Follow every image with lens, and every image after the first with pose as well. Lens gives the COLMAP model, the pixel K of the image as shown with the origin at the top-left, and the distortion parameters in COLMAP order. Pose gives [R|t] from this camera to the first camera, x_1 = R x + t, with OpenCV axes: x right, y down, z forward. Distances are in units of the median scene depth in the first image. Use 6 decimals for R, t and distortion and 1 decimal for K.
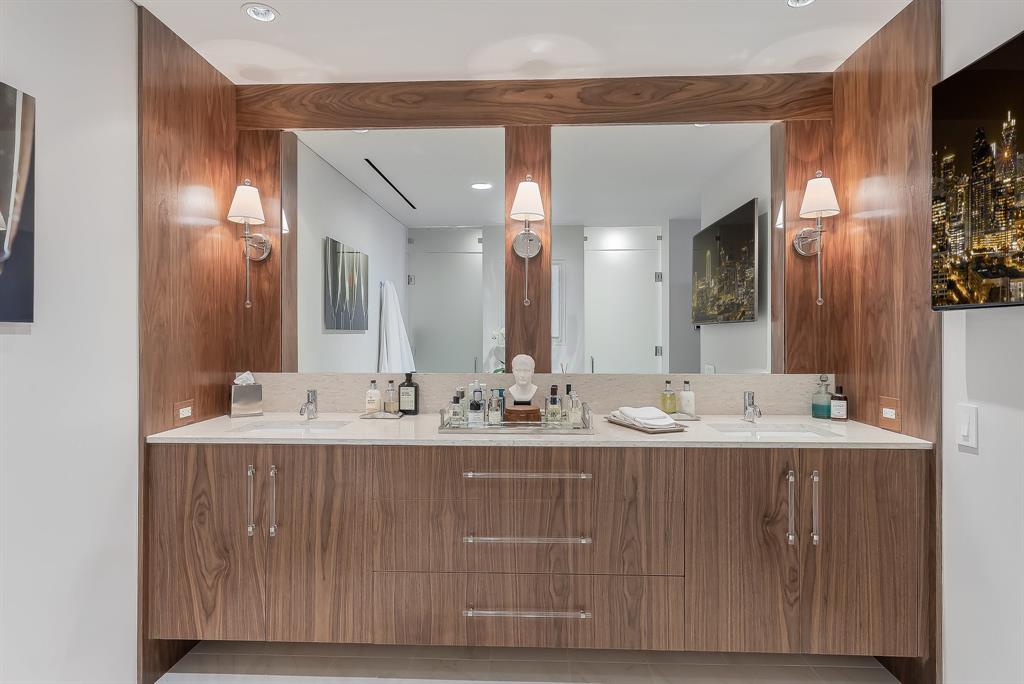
lens RADIAL K [[571.2, 0, 509.2], [0, 571.2, 335.1], [0, 0, 1]] dist [0.006833, -0.002231]
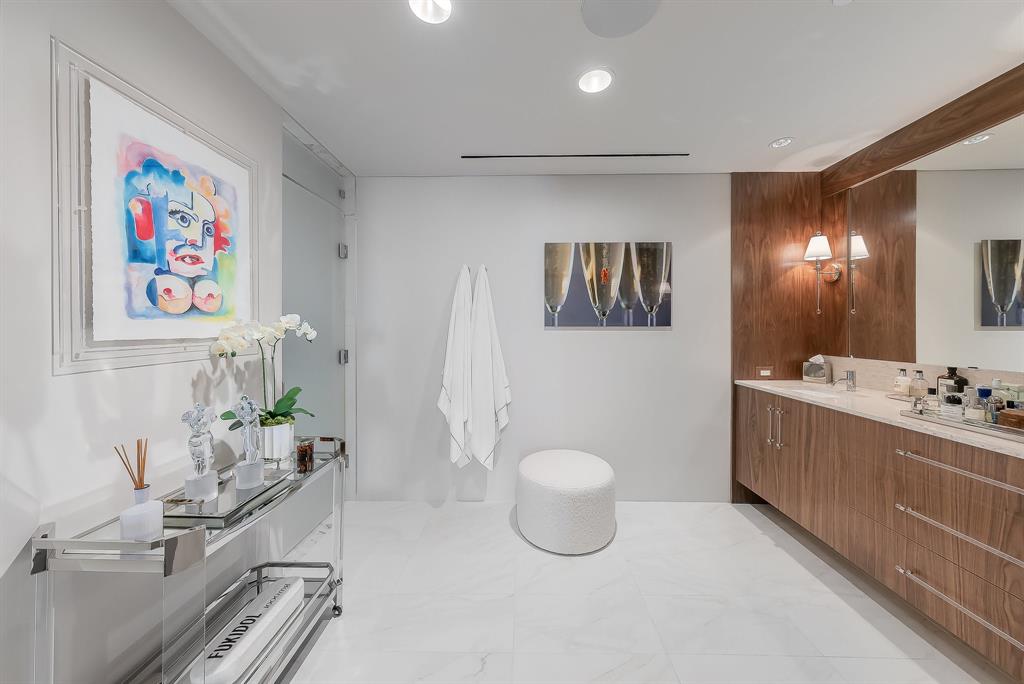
lens RADIAL K [[350.6, 0, 513.4], [0, 350.6, 331.3], [0, 0, 1]] dist [-0.000461, -0.000002]
pose [[0.010848, 0.007742, -0.999911, 0.556354], [0.002205, 0.999967, 0.007766, -0.010173], [0.999939, -0.002289, 0.010831, 0.173703]]
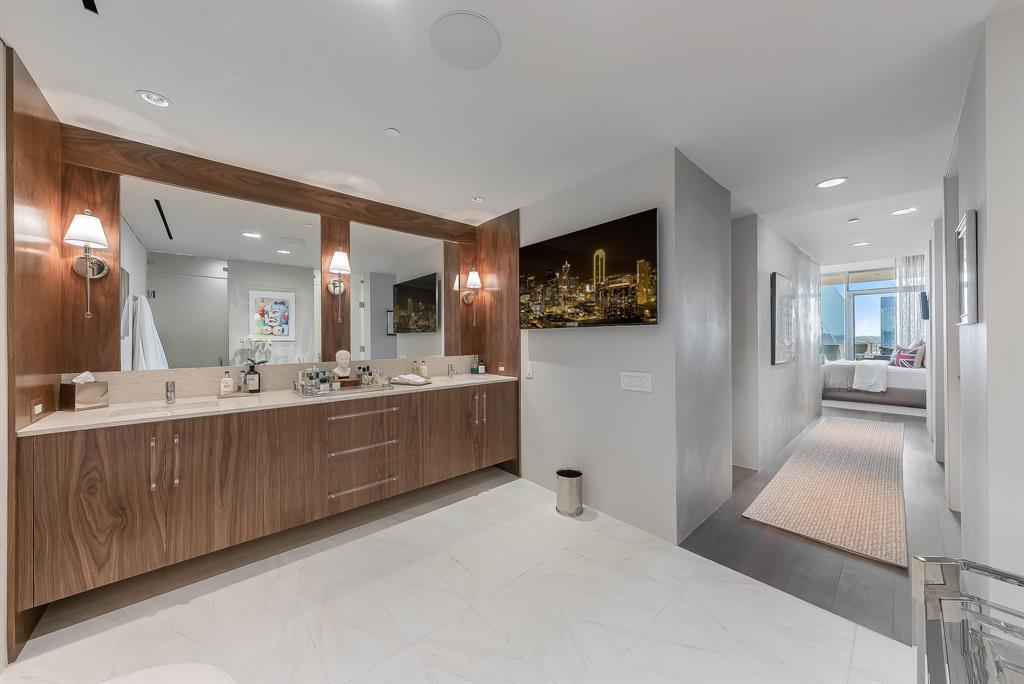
lens RADIAL K [[350.6, 0, 510.3], [0, 350.6, 338.7], [0, 0, 1]] dist [-0.000461, -0.000002]
pose [[0.722795, -0.006057, 0.691036, -0.367899], [0.006353, 0.999978, 0.002120, -0.000375], [-0.691033, 0.002858, 0.722817, -0.148437]]
